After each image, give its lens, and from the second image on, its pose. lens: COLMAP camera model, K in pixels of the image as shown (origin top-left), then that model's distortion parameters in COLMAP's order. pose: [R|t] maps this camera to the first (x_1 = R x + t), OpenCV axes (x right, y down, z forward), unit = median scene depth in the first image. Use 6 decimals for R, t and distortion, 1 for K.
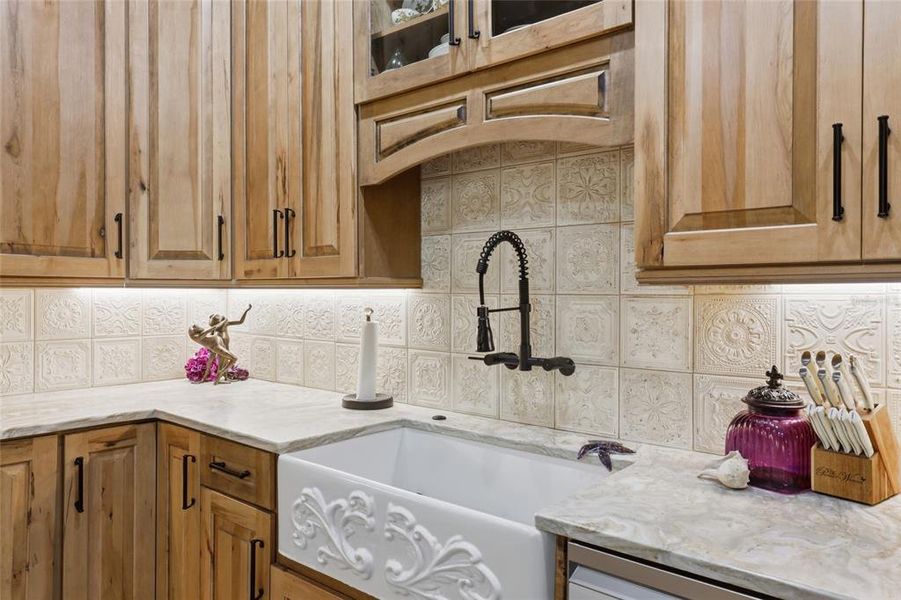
lens RADIAL K [[607.0, 0, 450.5], [0, 607.0, 300.0], [0, 0, 1]] dist [0.005018, 0.001272]
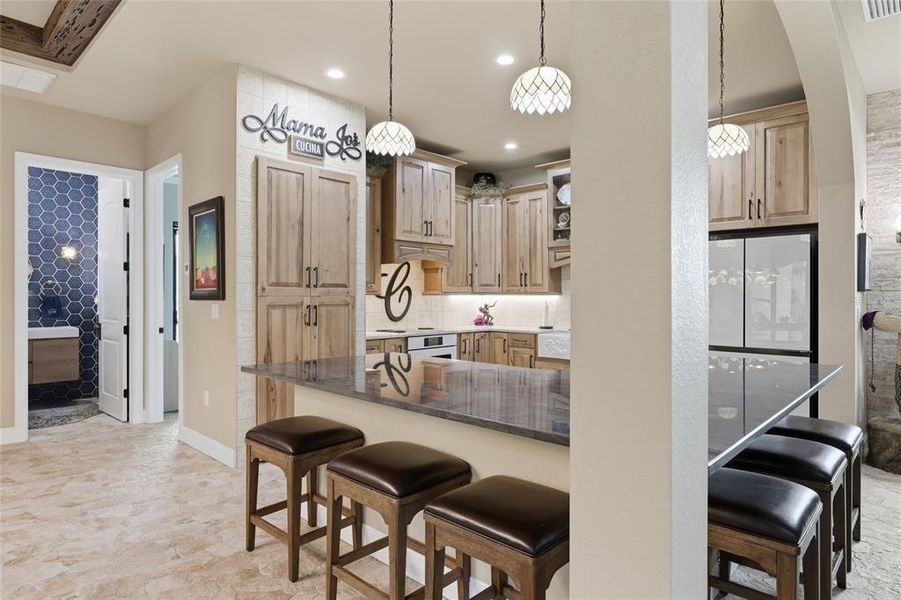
lens RADIAL K [[524.3, 0, 450.5], [0, 524.3, 300.0], [0, 0, 1]] dist [-0.001784, -0.000075]
pose [[0.997977, -0.002185, -0.063533, -0.559222], [0.001978, 0.999993, -0.003310, 0.020758], [0.063540, 0.003178, 0.997974, -2.317042]]
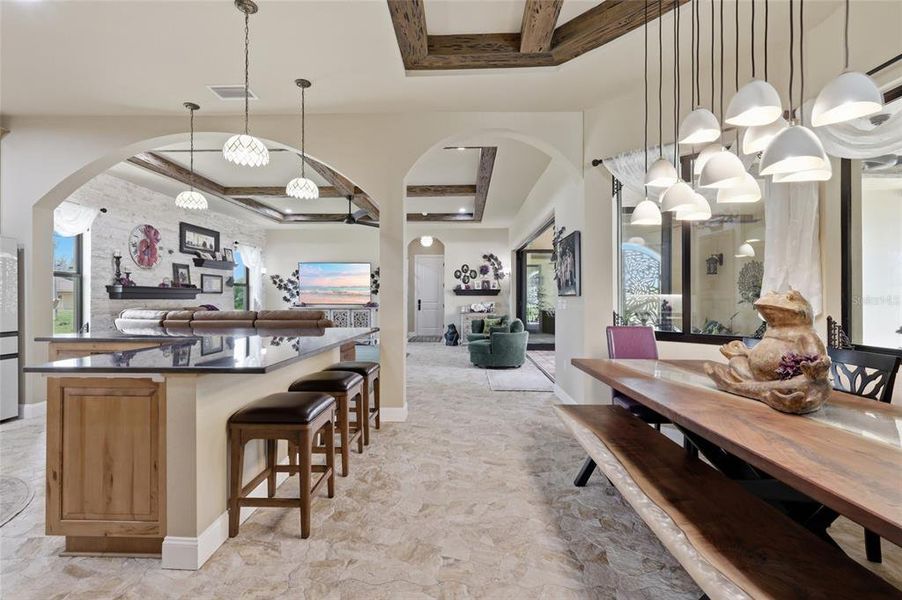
lens RADIAL K [[410.8, 0, 450.3], [0, 410.8, 296.2], [0, 0, 1]] dist [0.000106, 0.000396]
pose [[-0.611905, 0.001713, 0.790930, -2.281465], [0.004173, 0.999991, 0.001063, 0.056375], [-0.790920, 0.003950, -0.611906, -0.581347]]
